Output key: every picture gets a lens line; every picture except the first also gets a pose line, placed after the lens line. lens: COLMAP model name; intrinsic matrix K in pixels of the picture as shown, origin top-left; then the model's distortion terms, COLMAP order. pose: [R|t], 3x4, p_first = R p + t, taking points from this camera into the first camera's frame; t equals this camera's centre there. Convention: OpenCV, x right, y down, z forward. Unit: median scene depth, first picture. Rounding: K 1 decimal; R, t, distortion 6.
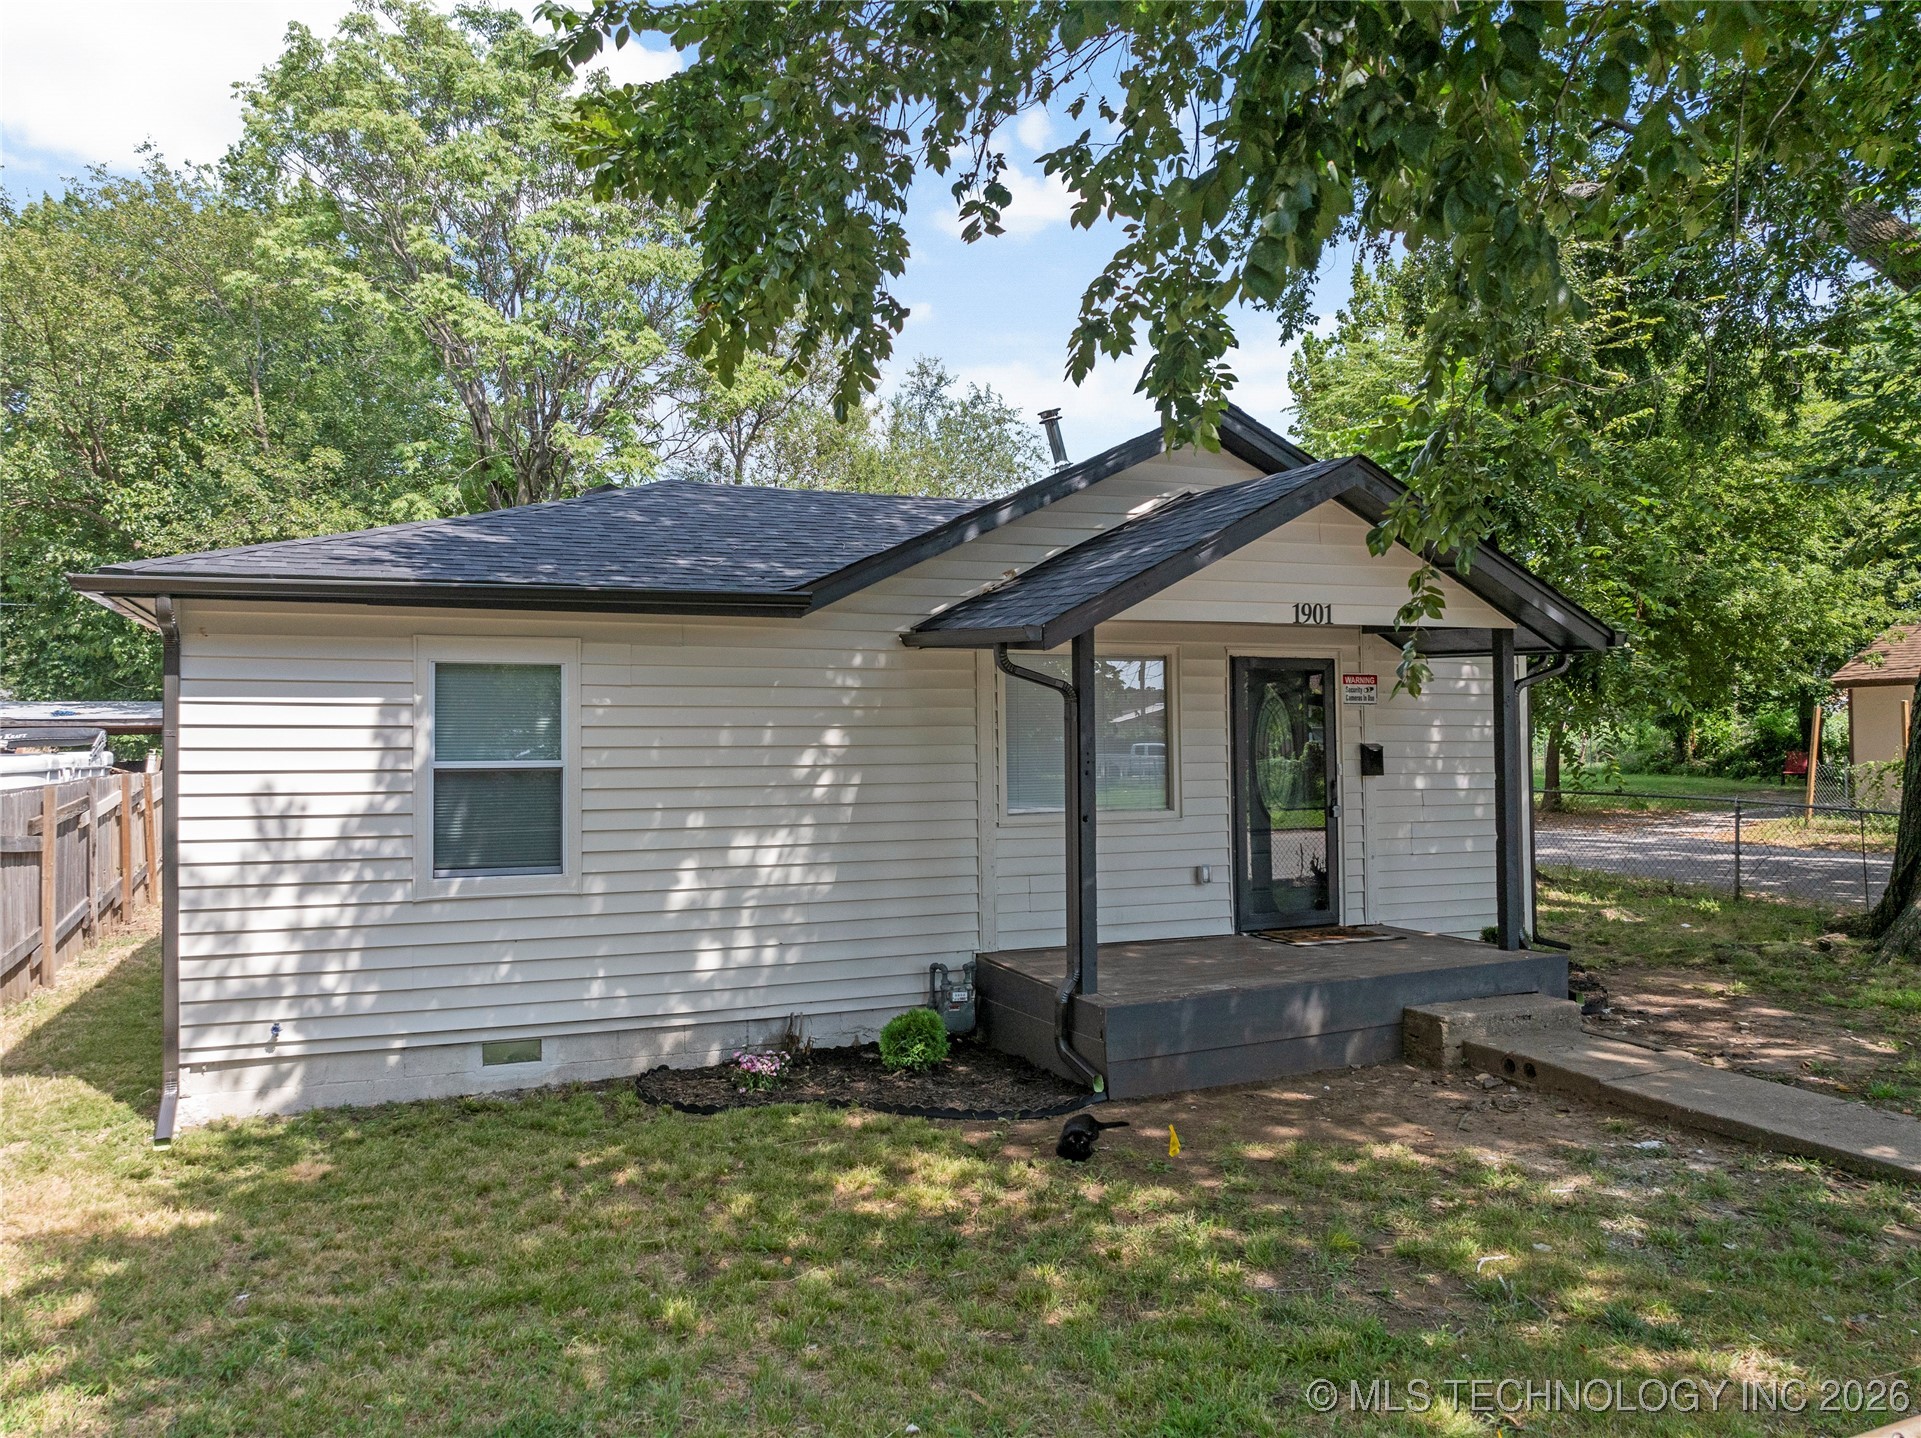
lens RADIAL K [[1347.3, 0, 974.5], [0, 1347.3, 714.1], [0, 0, 1]] dist [-0.018380, 0.004007]
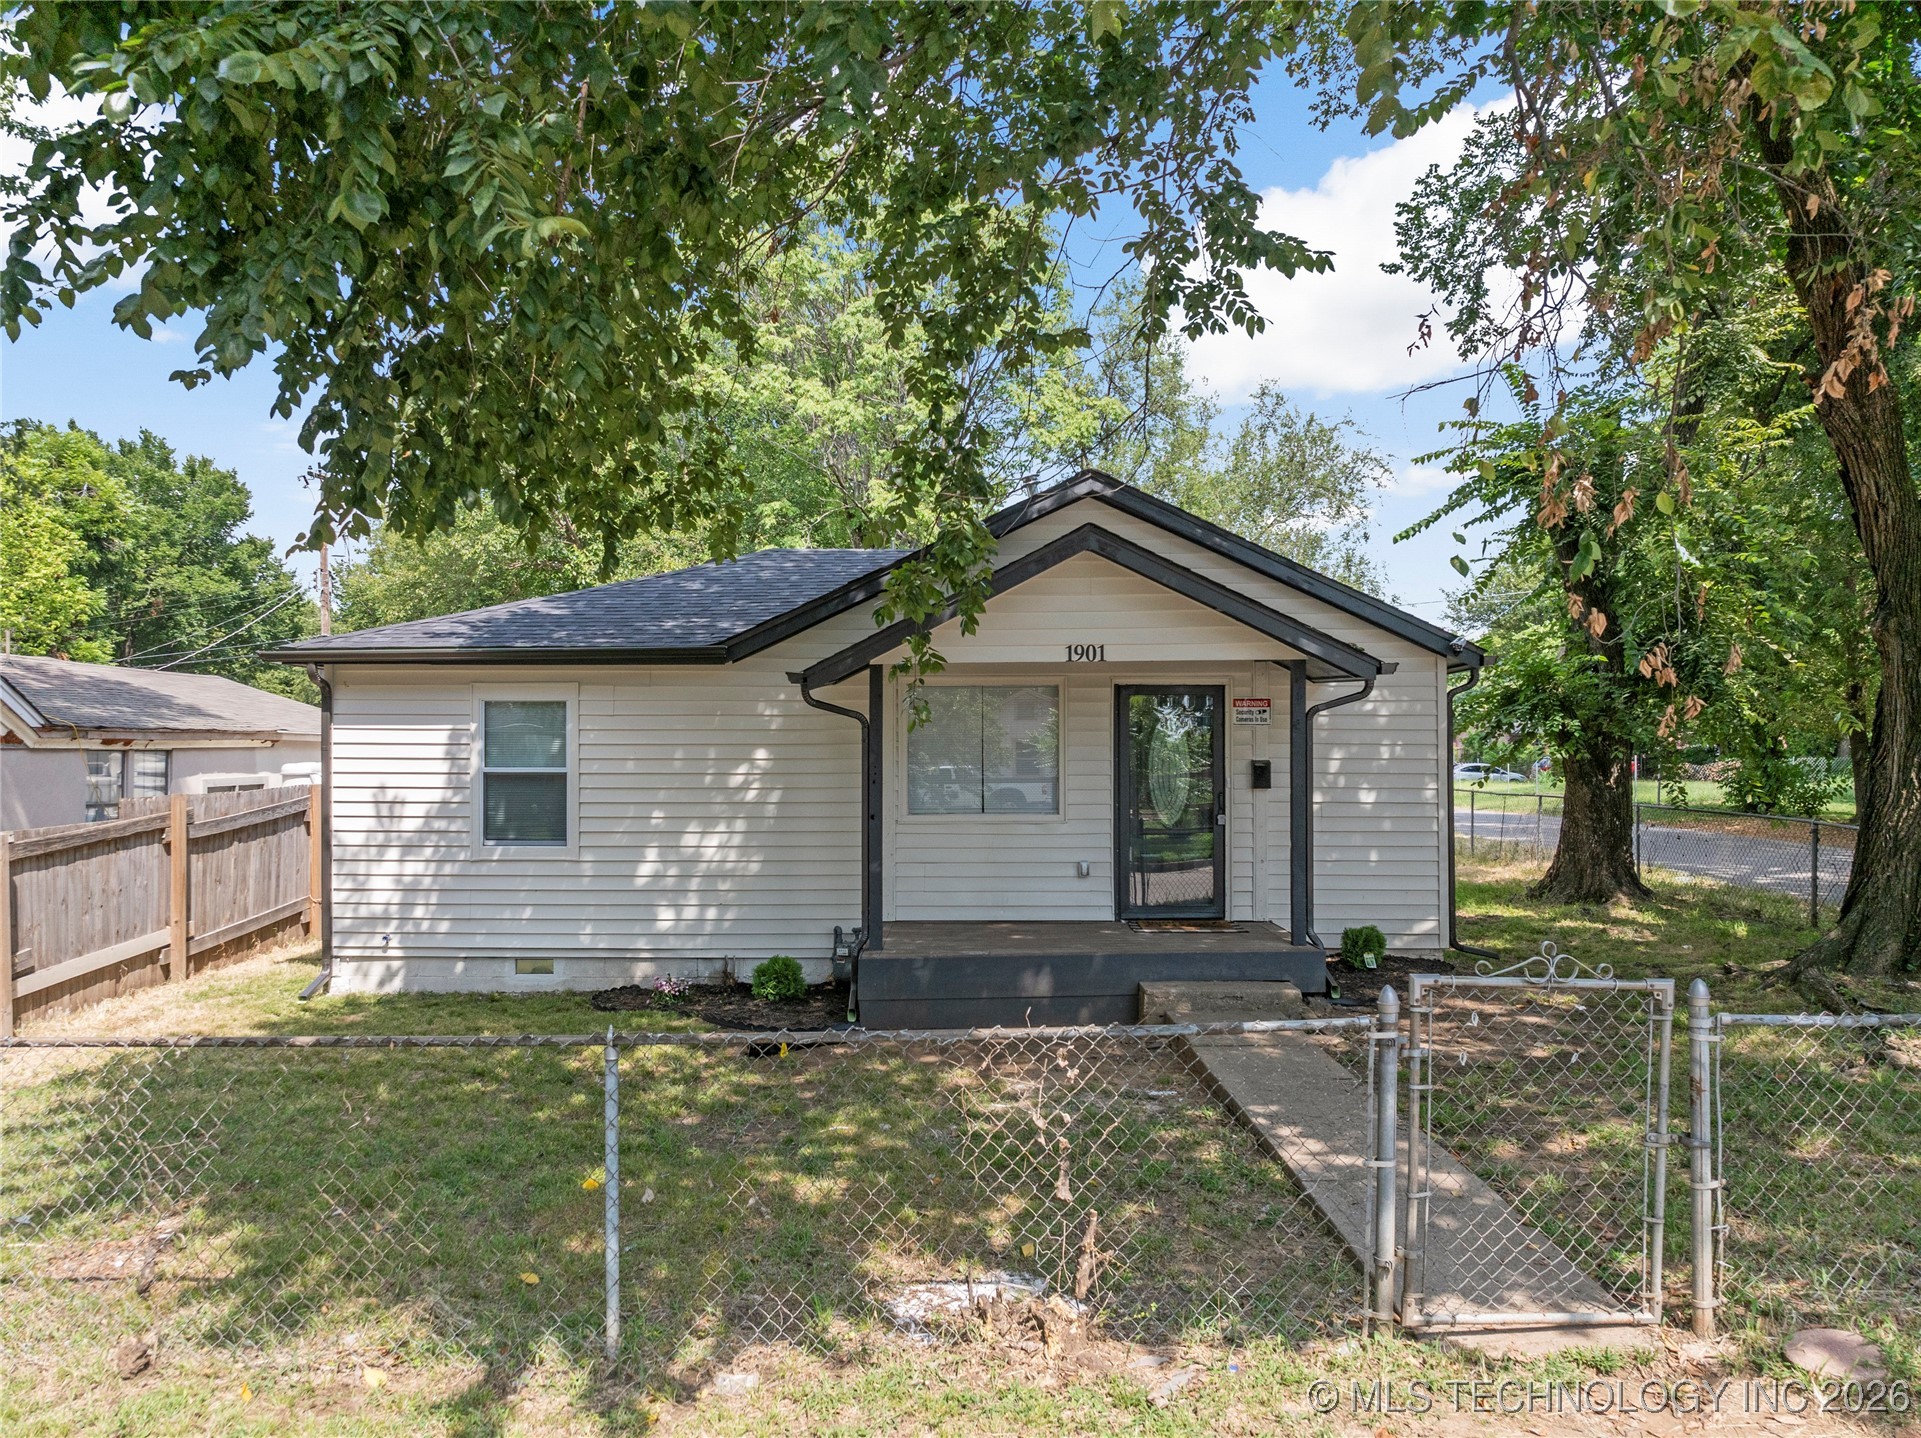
lens RADIAL K [[1347.3, 0, 990.9], [0, 1347.3, 753.1], [0, 0, 1]] dist [-0.018380, 0.004007]
pose [[0.925386, 0.007303, -0.378955, 0.657718], [0.002145, 0.999697, 0.024502, -0.015569], [0.379020, -0.023487, 0.925091, -0.158648]]
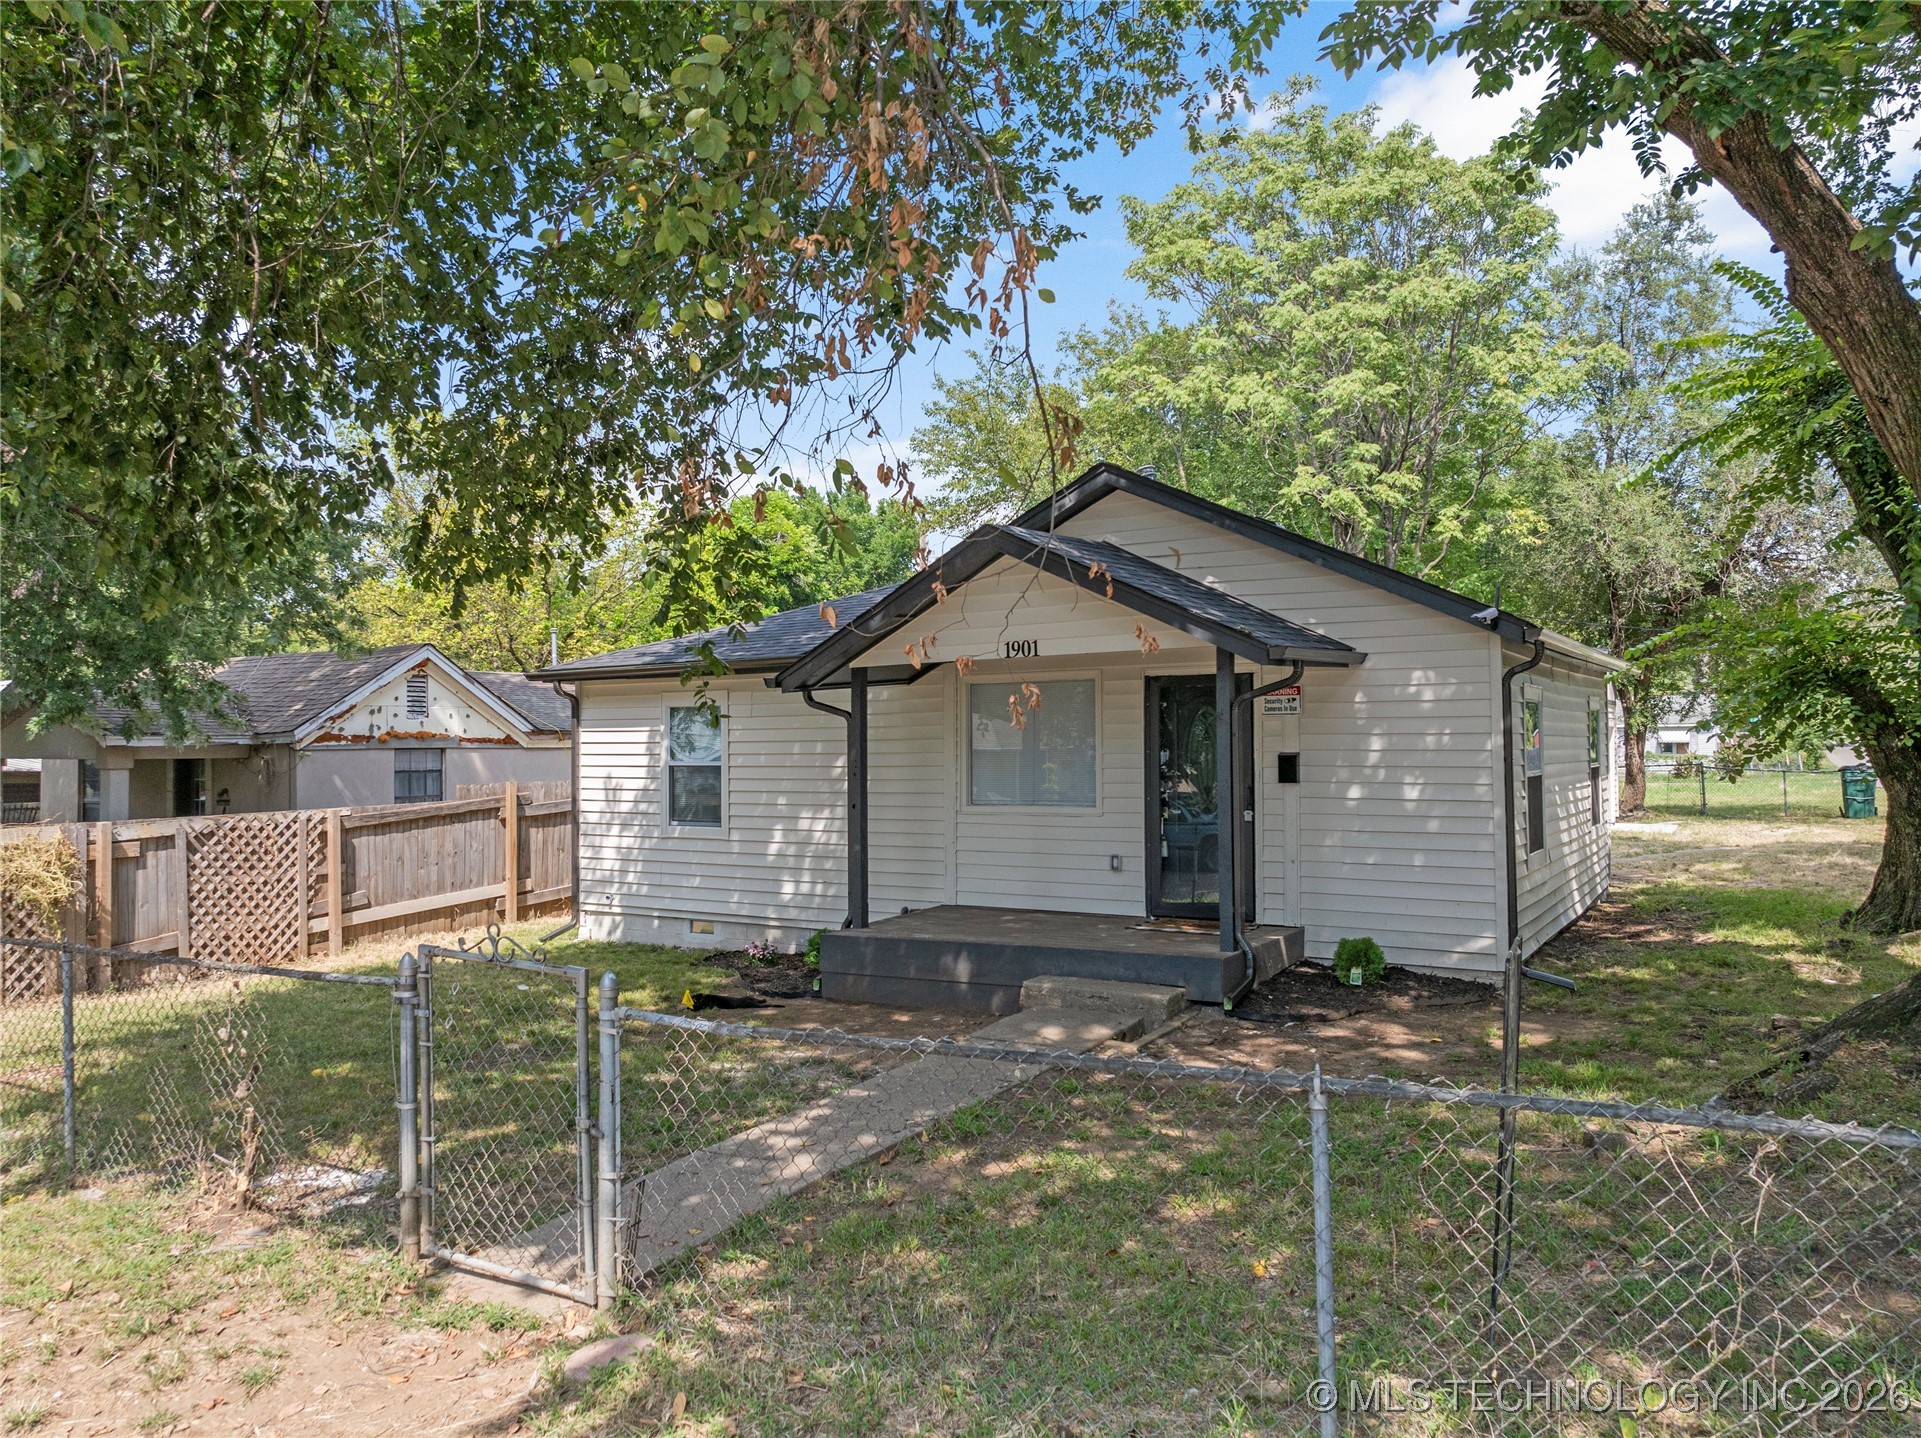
lens RADIAL K [[1347.3, 0, 993.4], [0, 1347.3, 723.3], [0, 0, 1]] dist [-0.018380, 0.004007]
pose [[0.601251, -0.011840, -0.798973, 1.270184], [0.023017, 0.999732, 0.002507, -0.010649], [0.798729, -0.019897, 0.601362, 0.246986]]
